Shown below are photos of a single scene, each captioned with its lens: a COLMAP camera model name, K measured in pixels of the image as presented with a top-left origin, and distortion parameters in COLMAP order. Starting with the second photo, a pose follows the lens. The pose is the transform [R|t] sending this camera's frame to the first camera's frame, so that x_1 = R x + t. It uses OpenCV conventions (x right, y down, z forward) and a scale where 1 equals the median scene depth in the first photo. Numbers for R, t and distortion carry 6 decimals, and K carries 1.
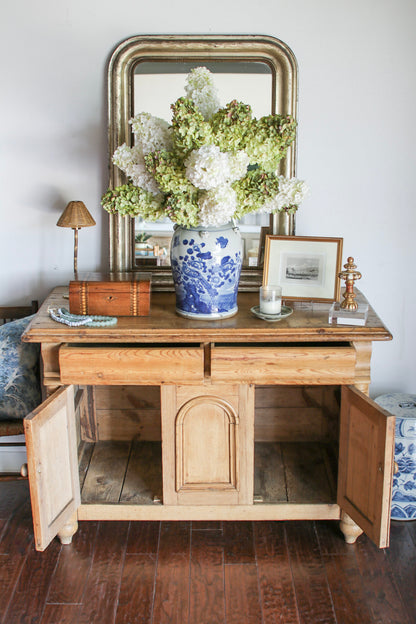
lens RADIAL K [[870.3, 0, 210.0], [0, 870.3, 312.6], [0, 0, 1]] dist [-0.187927, 0.305612]
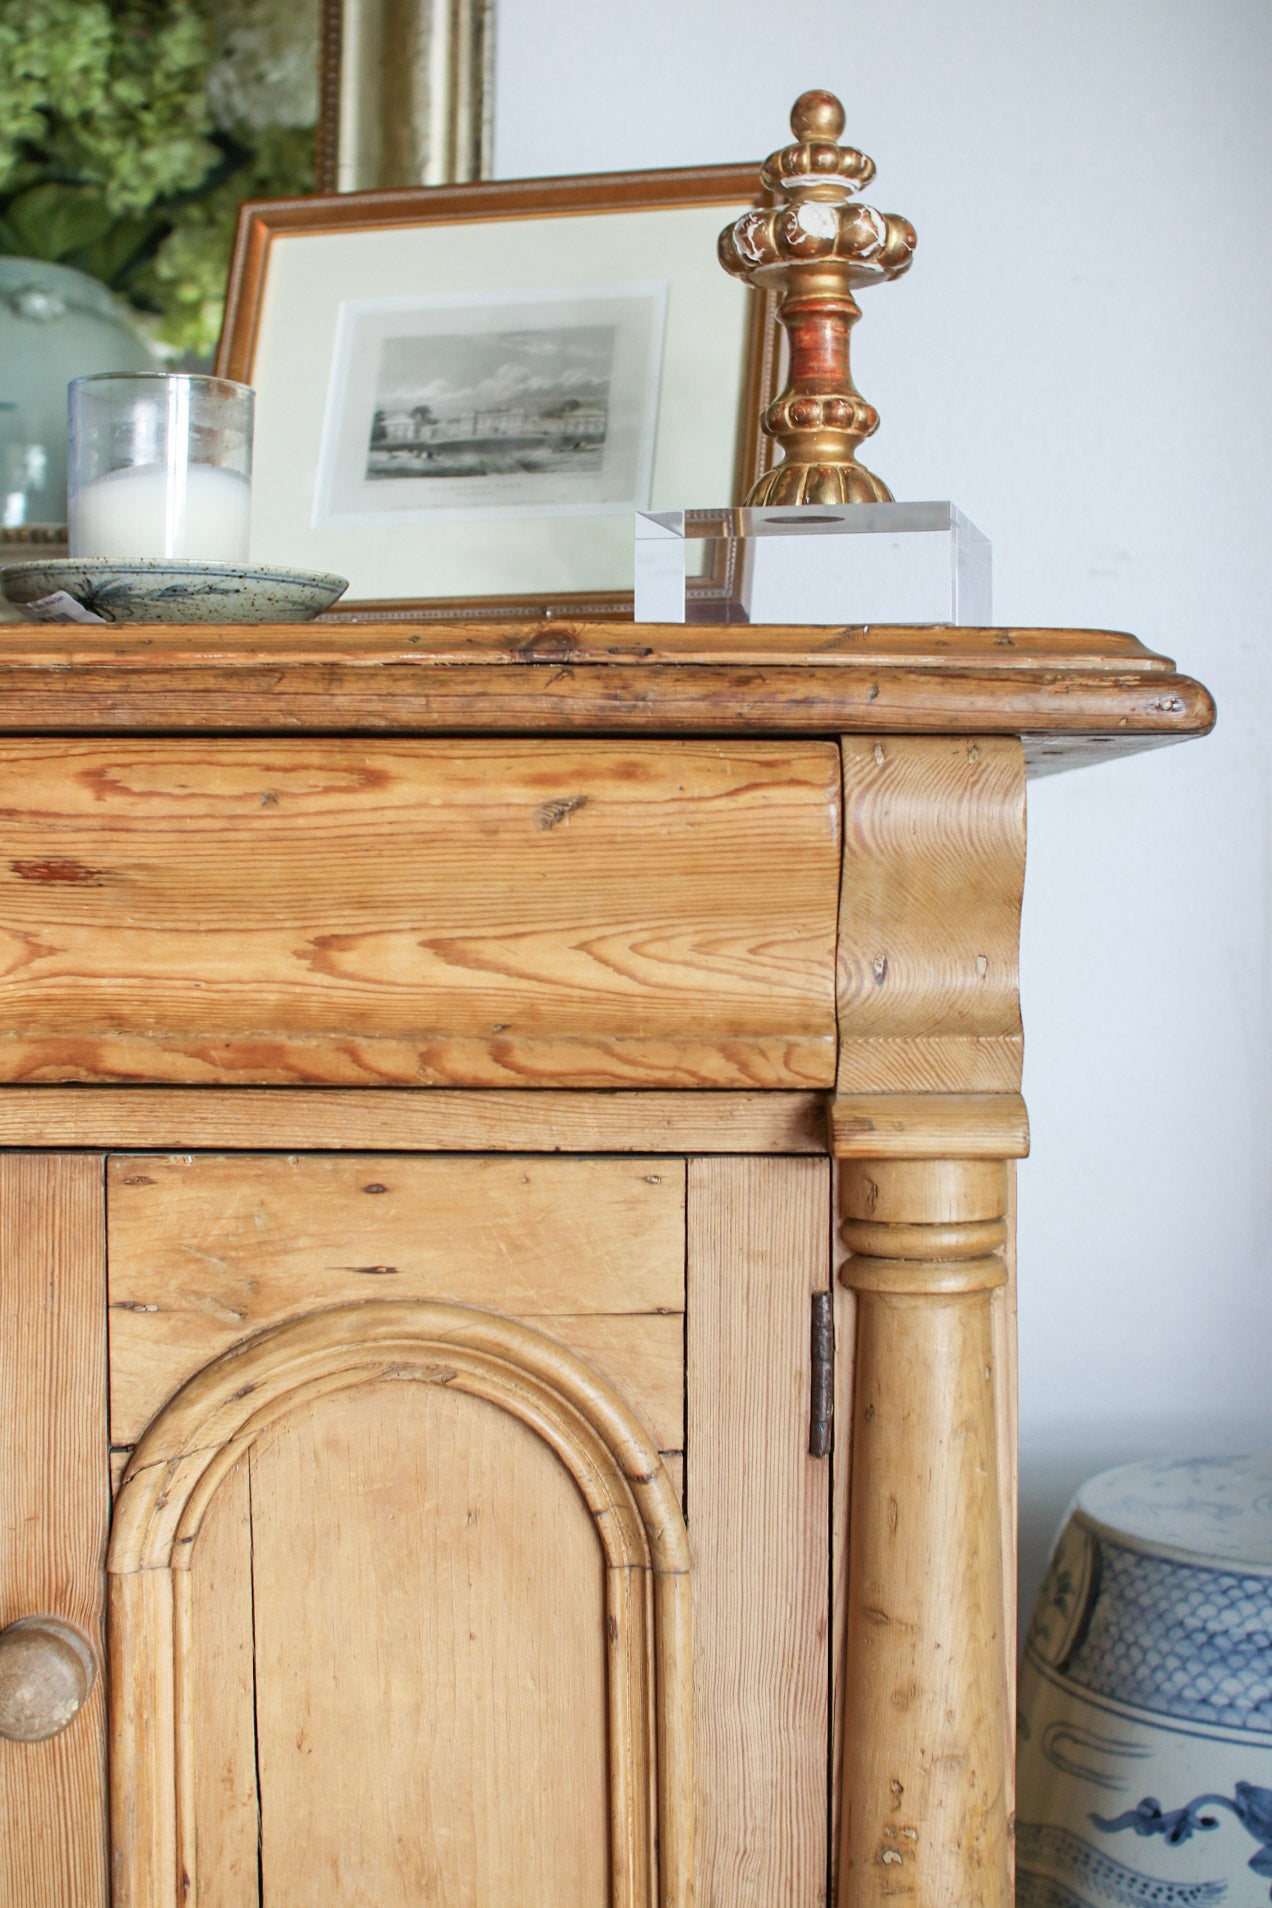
lens RADIAL K [[2661.0, 0, 642.1], [0, 2661.0, 955.8], [0, 0, 1]] dist [-0.187927, 0.305612]
pose [[0.999916, 0.007739, 0.010430, 0.133304], [-0.004981, 0.970188, -0.242304, 0.134943], [-0.011994, 0.242232, 0.970144, 0.670199]]
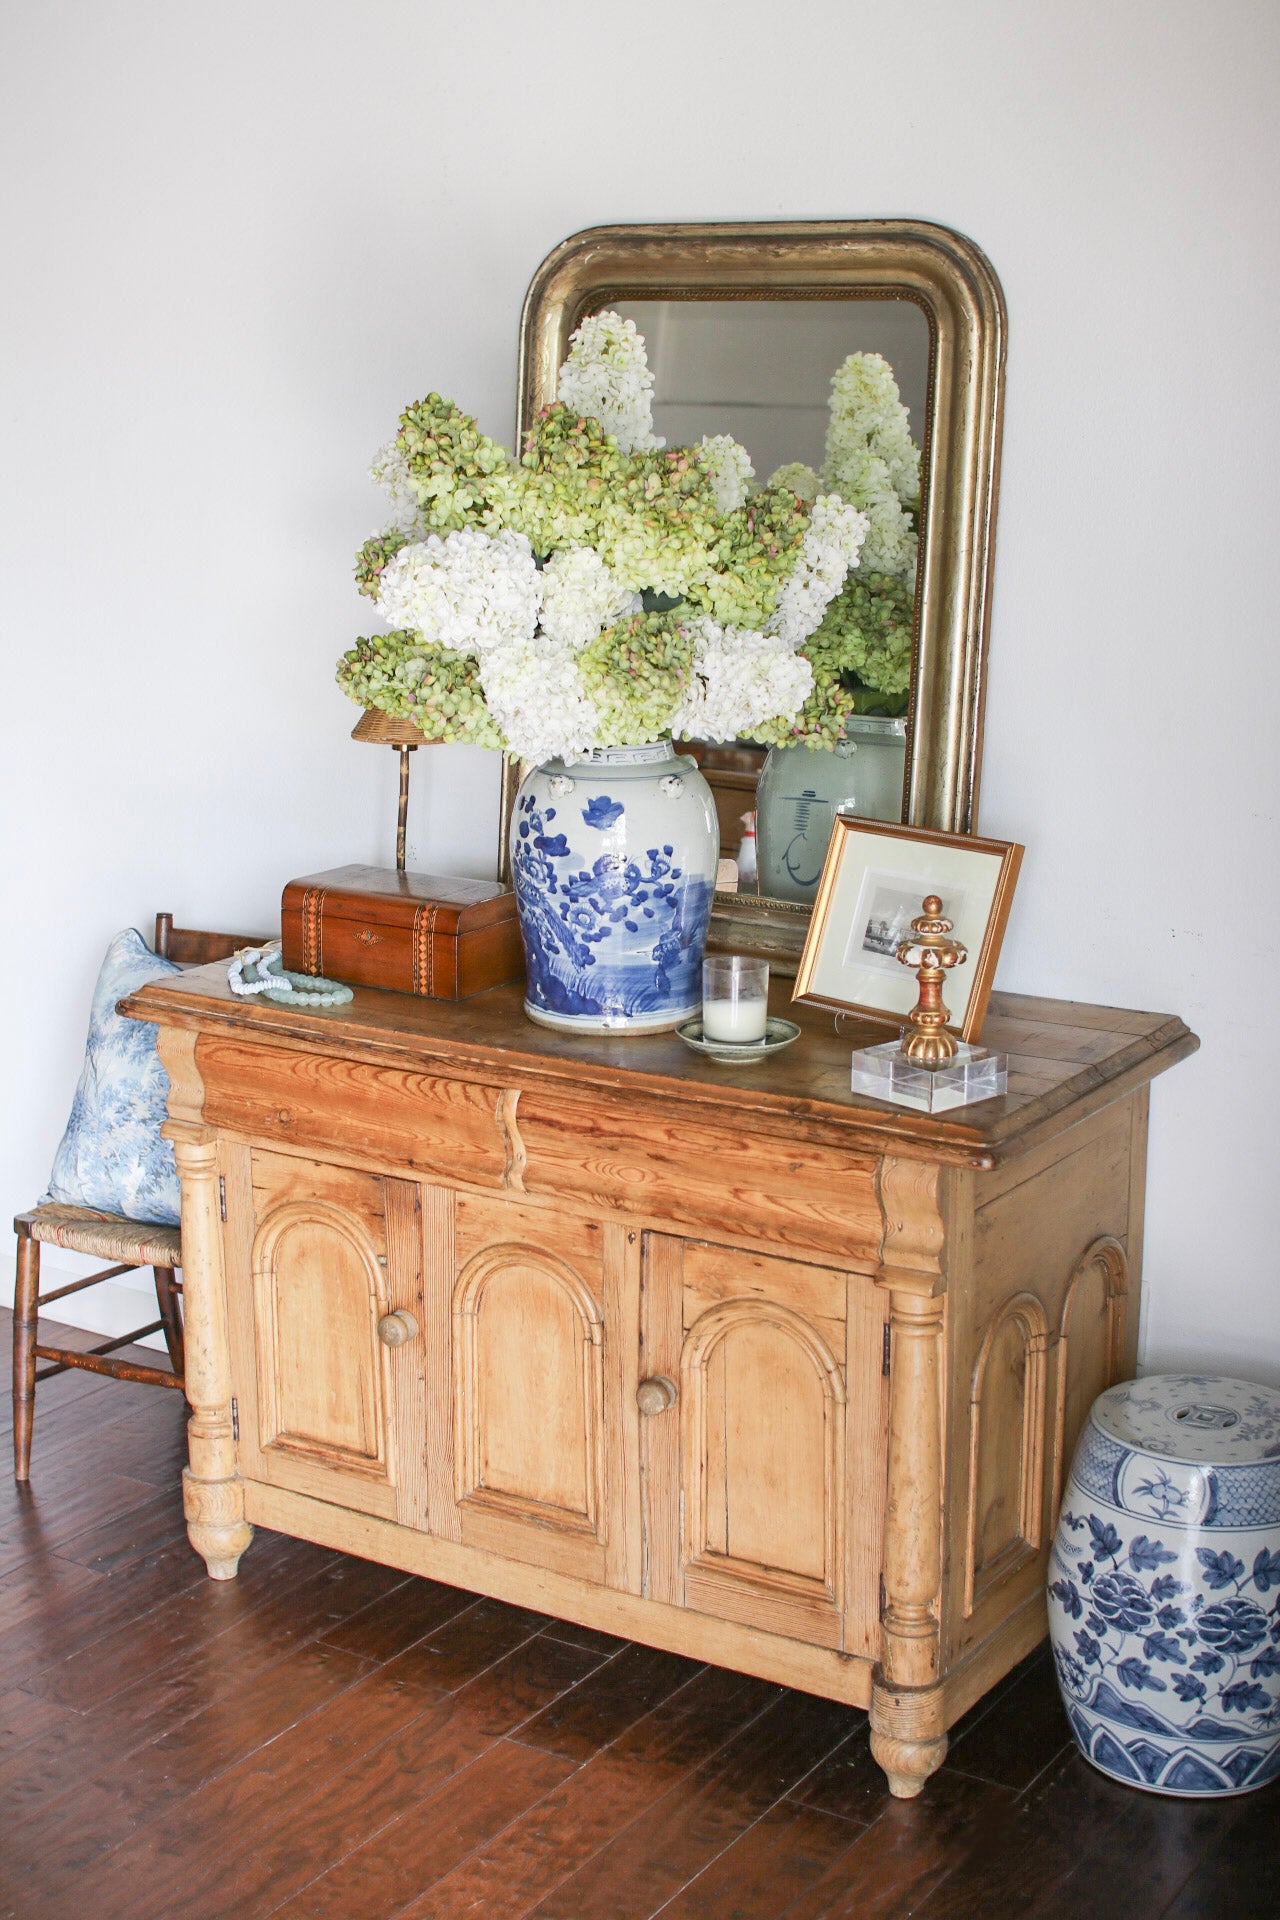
lens RADIAL K [[2677.7, 0, 646.1], [0, 2677.7, 961.8], [0, 0, 1]] dist [-0.187927, 0.305612]
pose [[0.842196, 0.125888, -0.524270, 0.585918], [-0.149324, 0.988785, -0.002448, -0.021432], [0.518082, 0.080348, 0.851549, 0.100348]]
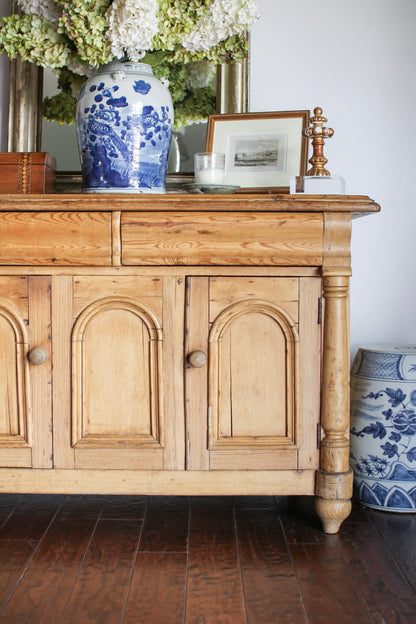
lens RADIAL K [[870.3, 0, 210.0], [0, 870.3, 312.6], [0, 0, 1]] dist [-0.187927, 0.305612]
pose [[0.999970, 0.006751, 0.003715, 0.068627], [-0.005824, 0.977852, -0.209216, 0.253353], [-0.005045, 0.209188, 0.977862, 0.321067]]
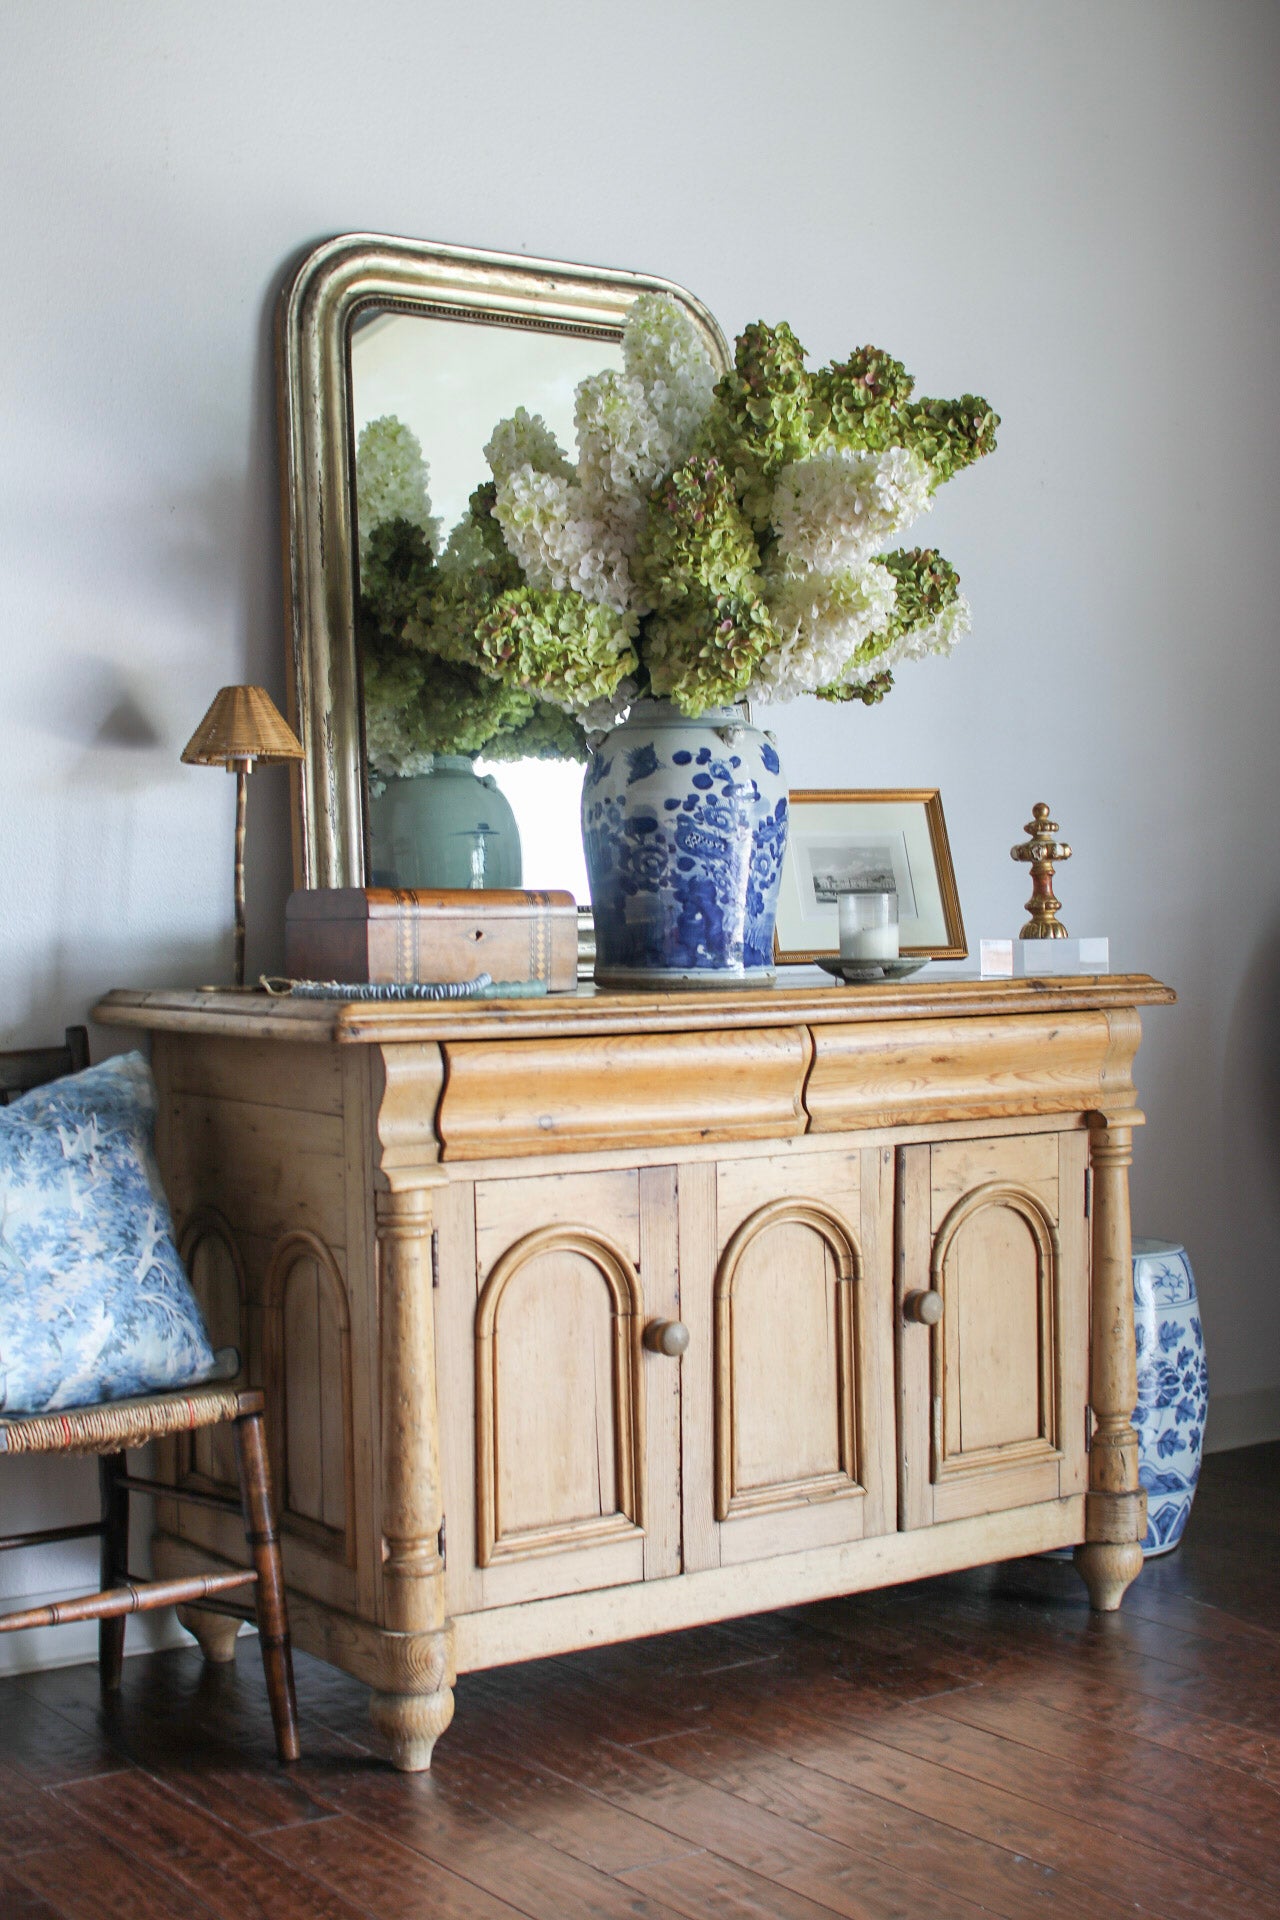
lens RADIAL K [[2677.7, 0, 646.1], [0, 2677.7, 961.8], [0, 0, 1]] dist [-0.187927, 0.305612]
pose [[0.817148, -0.022753, 0.575979, -0.648666], [0.168864, 0.964832, -0.201455, 0.207706], [-0.551139, 0.261881, 0.792252, 0.178300]]
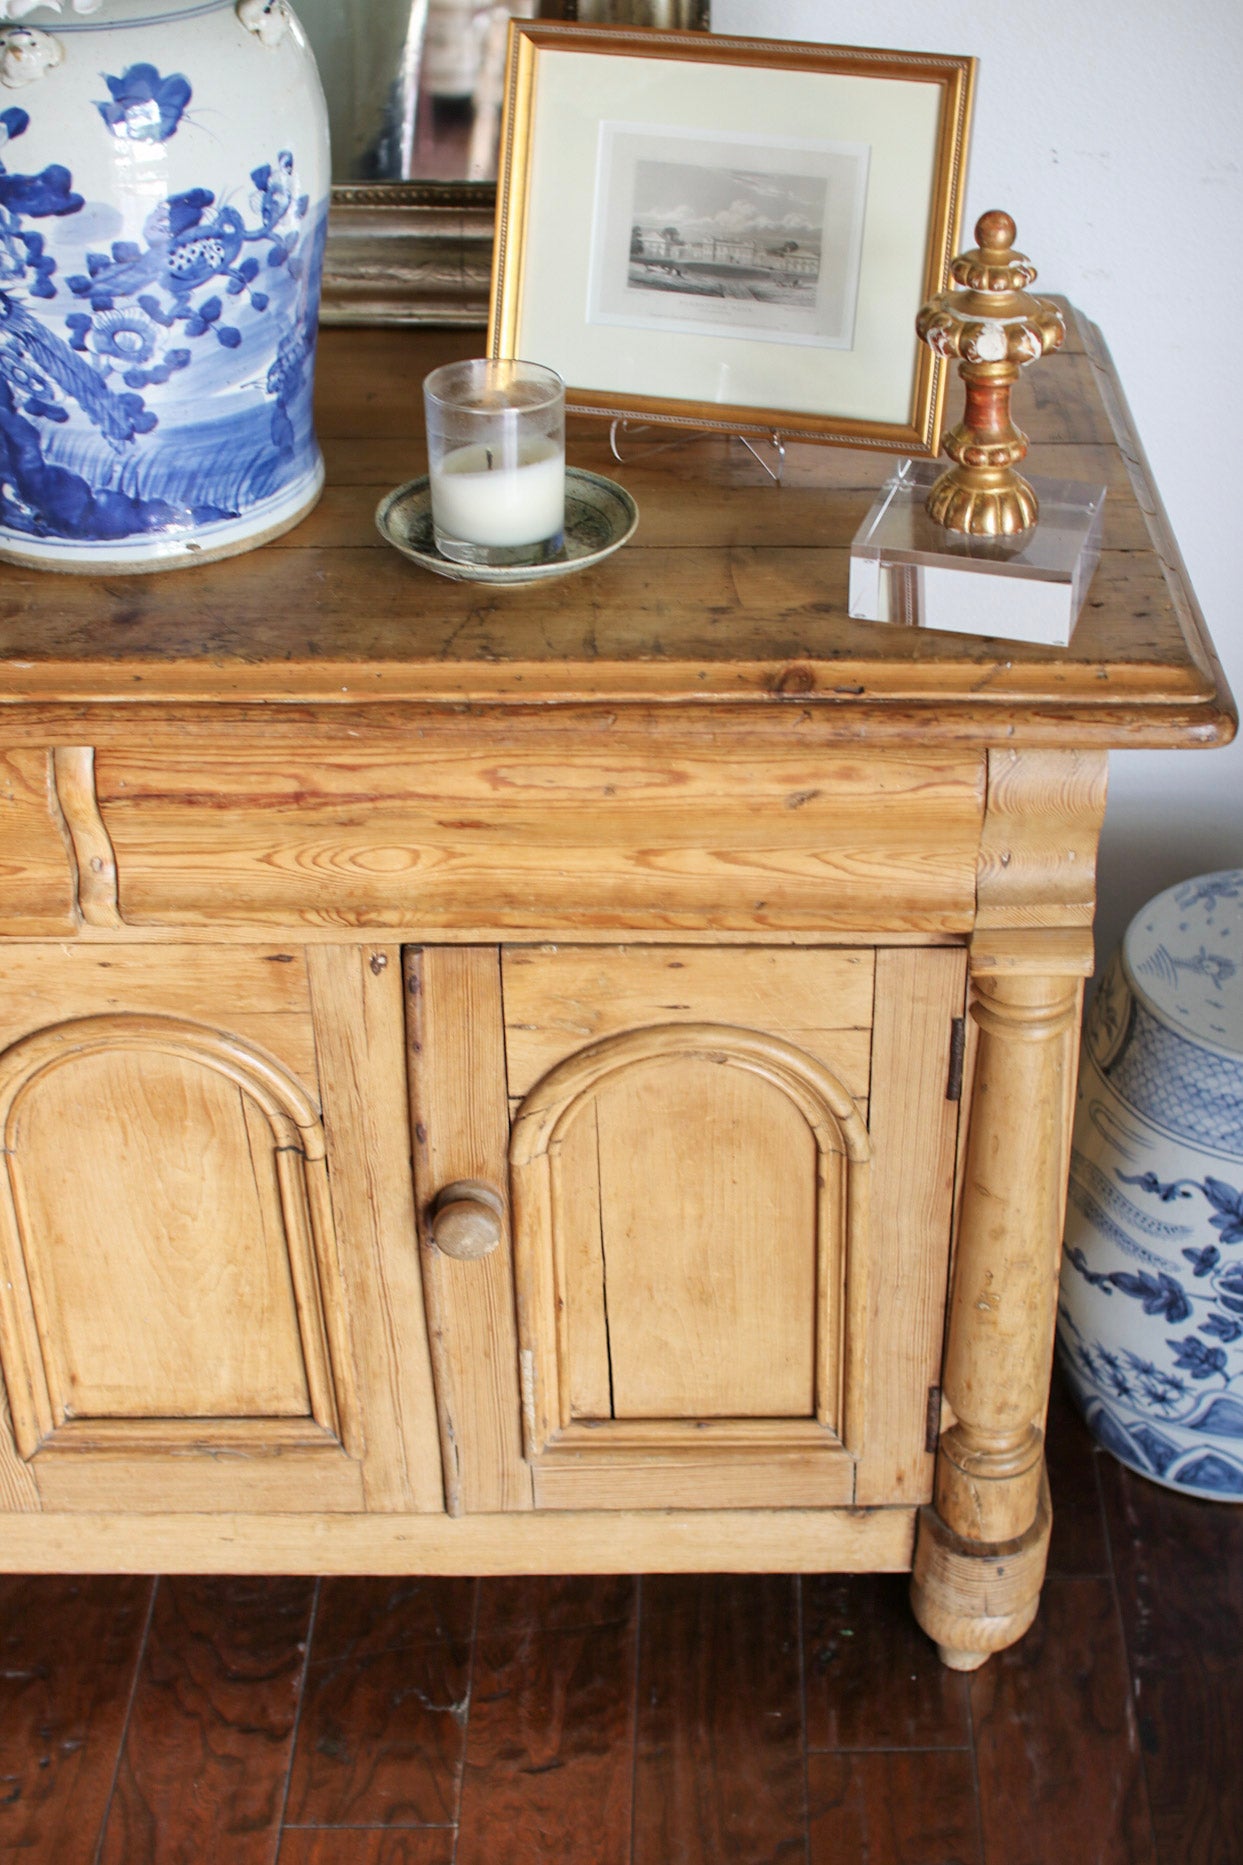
lens RADIAL K [[2735.4, 0, 919.9], [0, 2735.4, 925.5], [0, 0, 1]] dist [-0.117583, -0.029666]
pose [[0.996948, 0.007378, 0.077724, 0.109891], [-0.032816, 0.942917, 0.331407, -0.099887], [-0.070842, -0.332946, 0.940281, 0.499663]]
